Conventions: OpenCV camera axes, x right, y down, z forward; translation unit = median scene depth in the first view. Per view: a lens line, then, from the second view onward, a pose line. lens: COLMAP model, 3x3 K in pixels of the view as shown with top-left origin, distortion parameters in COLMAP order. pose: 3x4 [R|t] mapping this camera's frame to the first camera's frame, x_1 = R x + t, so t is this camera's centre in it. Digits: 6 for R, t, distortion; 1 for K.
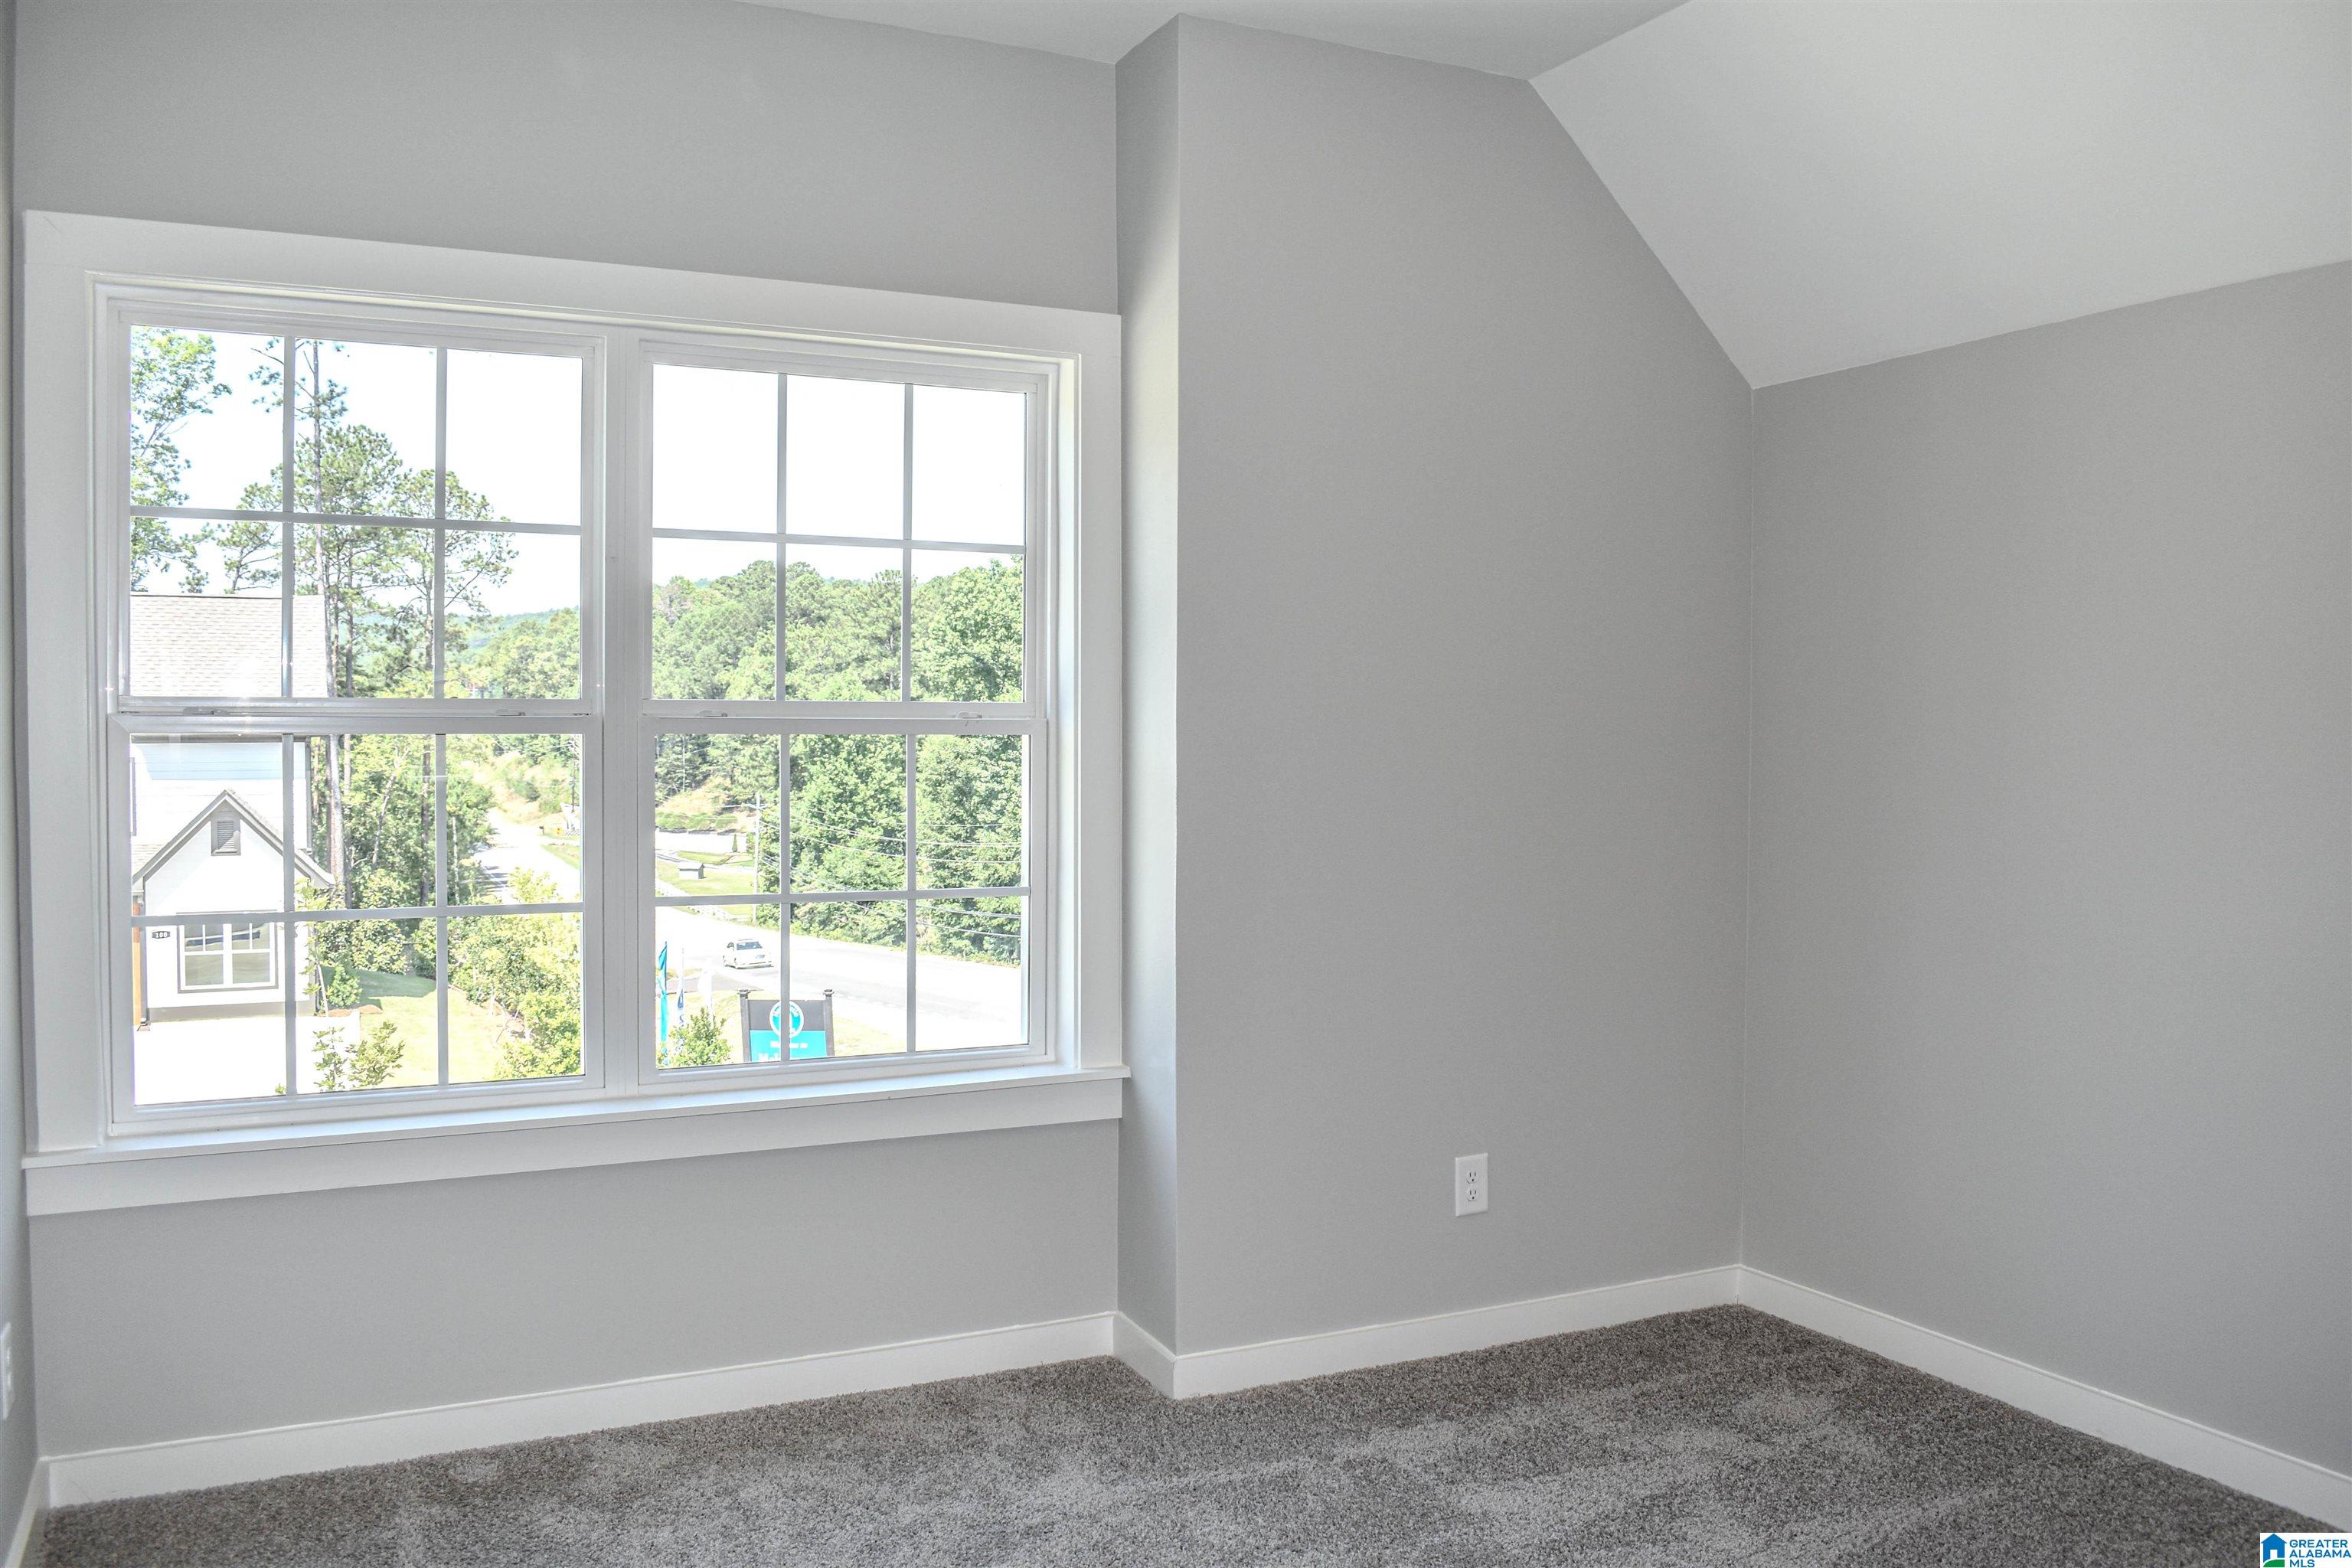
lens RADIAL K [[1917.9, 0, 1176.0], [0, 1917.9, 784.0], [0, 0, 1]] dist [-0.066130, 0.005323]
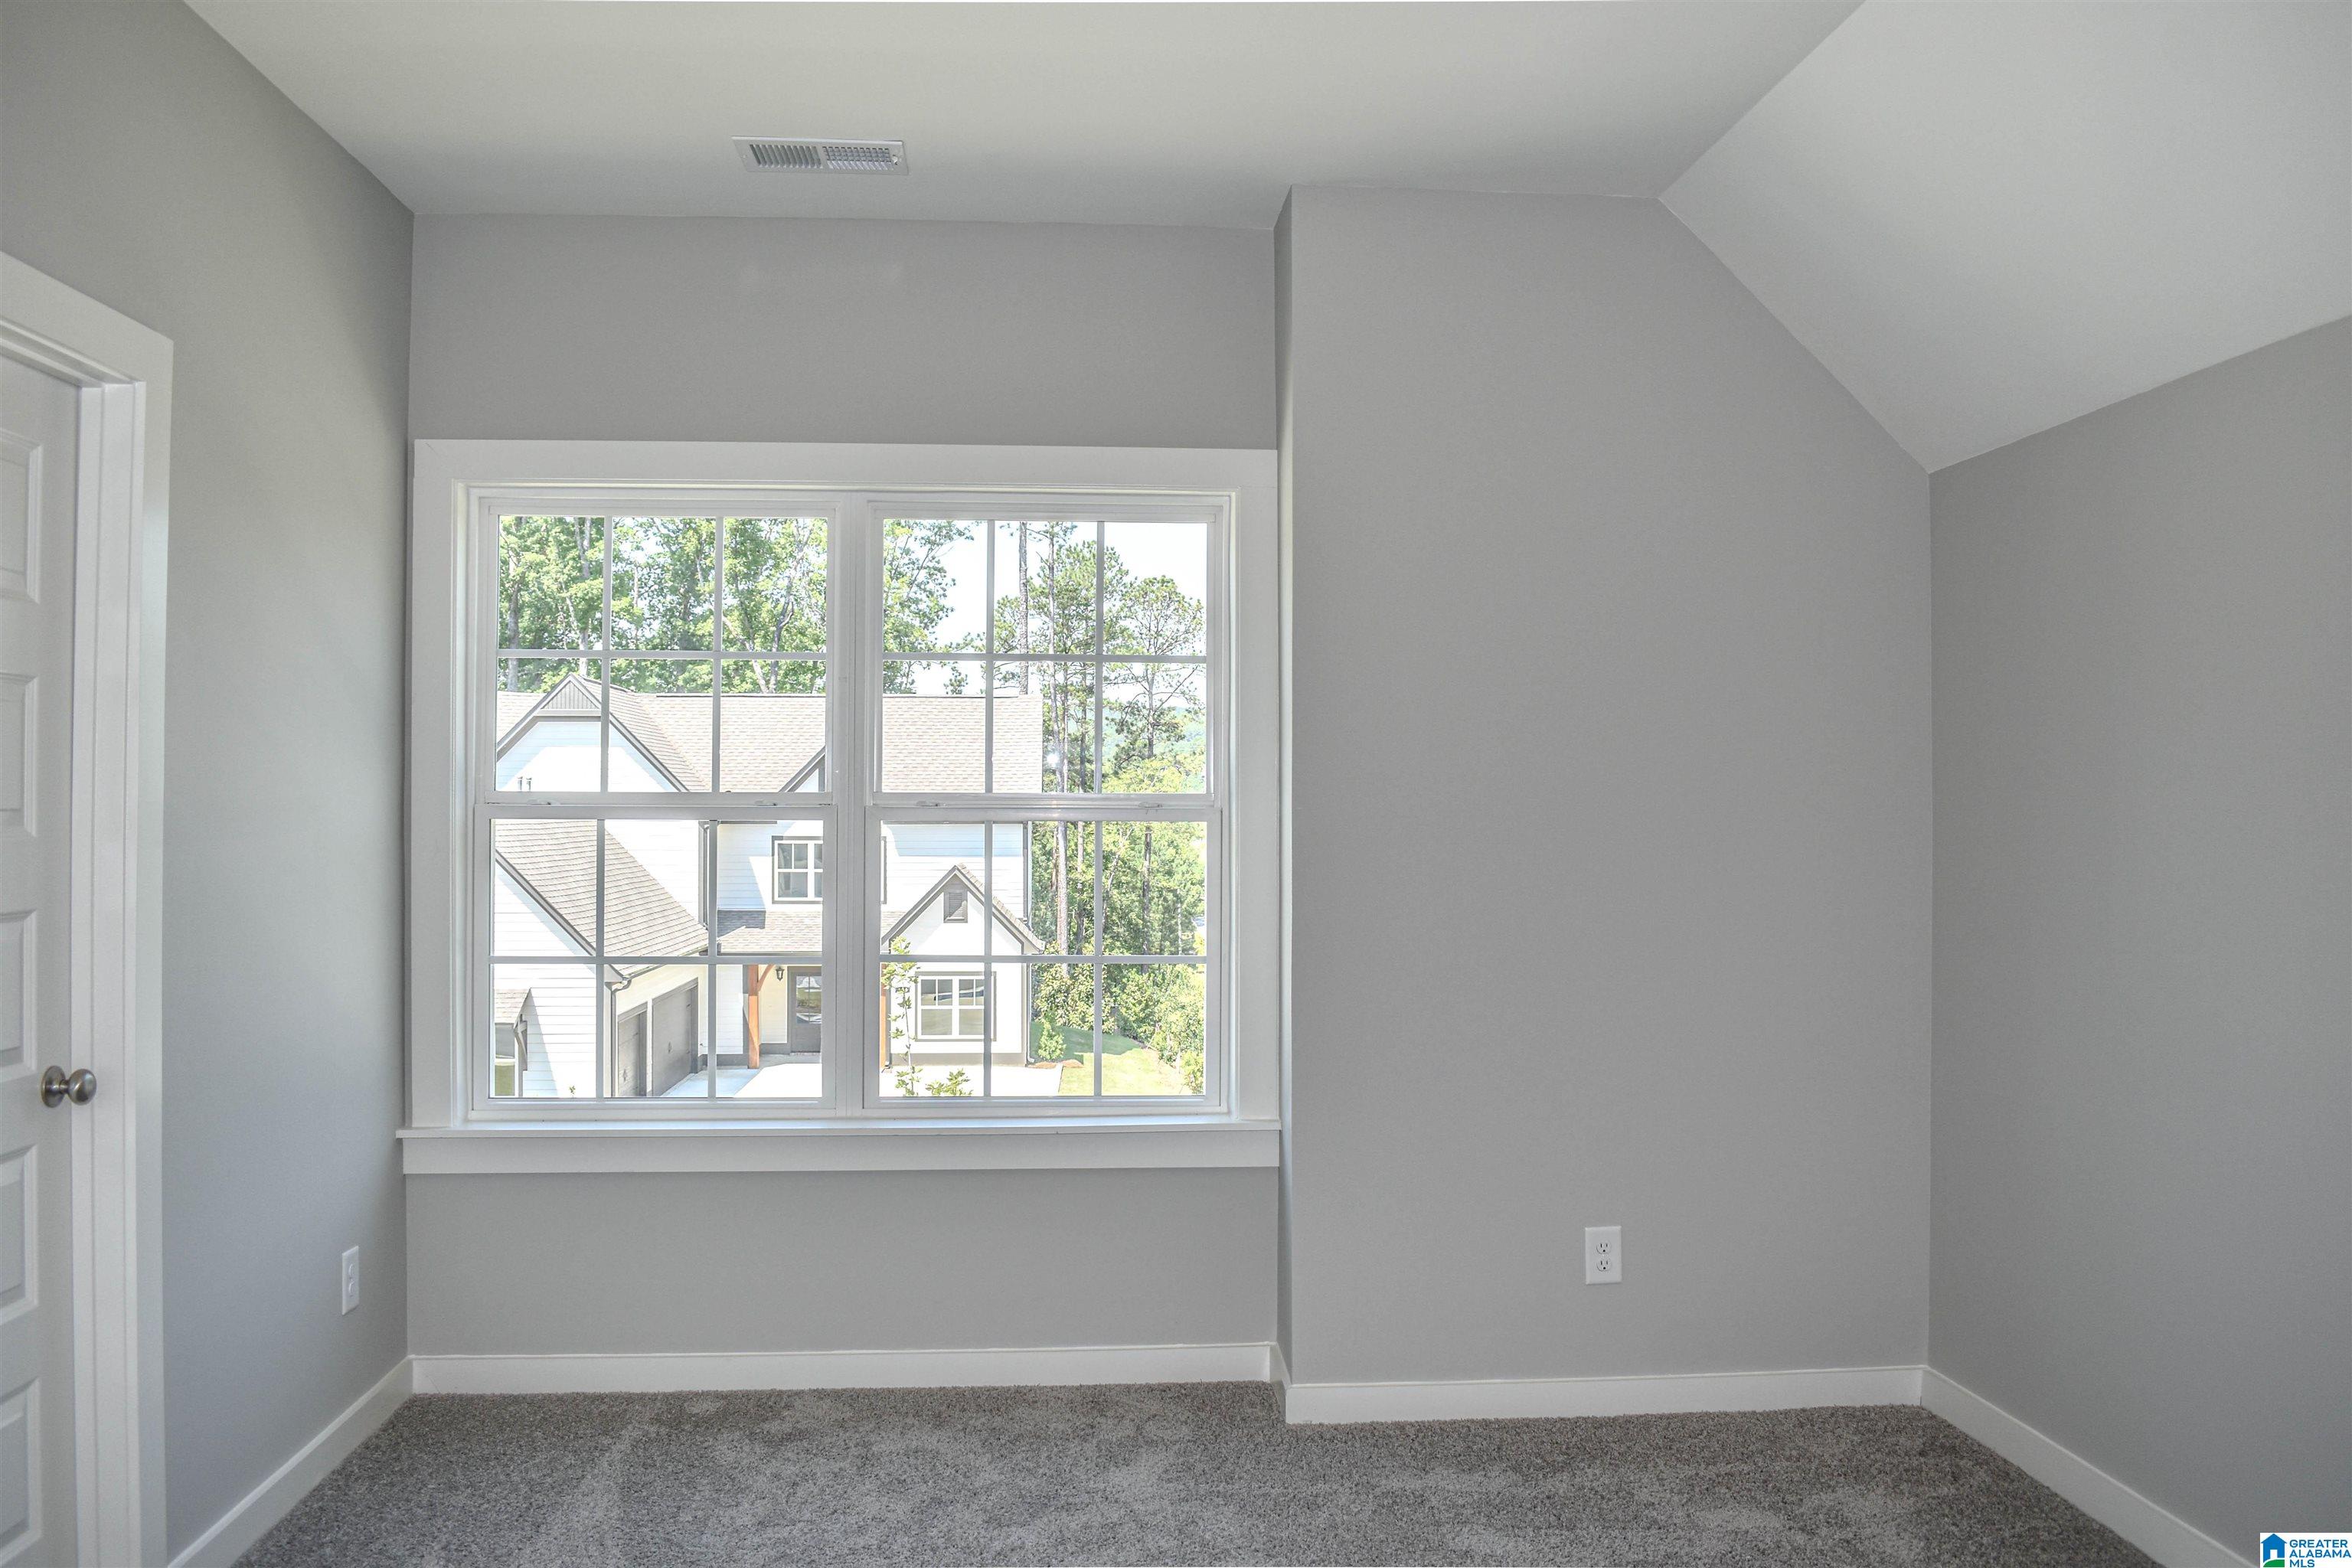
lens RADIAL K [[1882.6, 0, 1176.0], [0, 1882.6, 784.0], [0, 0, 1]] dist [-0.065603, 0.002422]
pose [[0.923907, -0.007011, -0.382554, 0.332668], [-0.009553, 0.999098, -0.041381, -0.001578], [0.382499, 0.041887, 0.923006, -0.036490]]
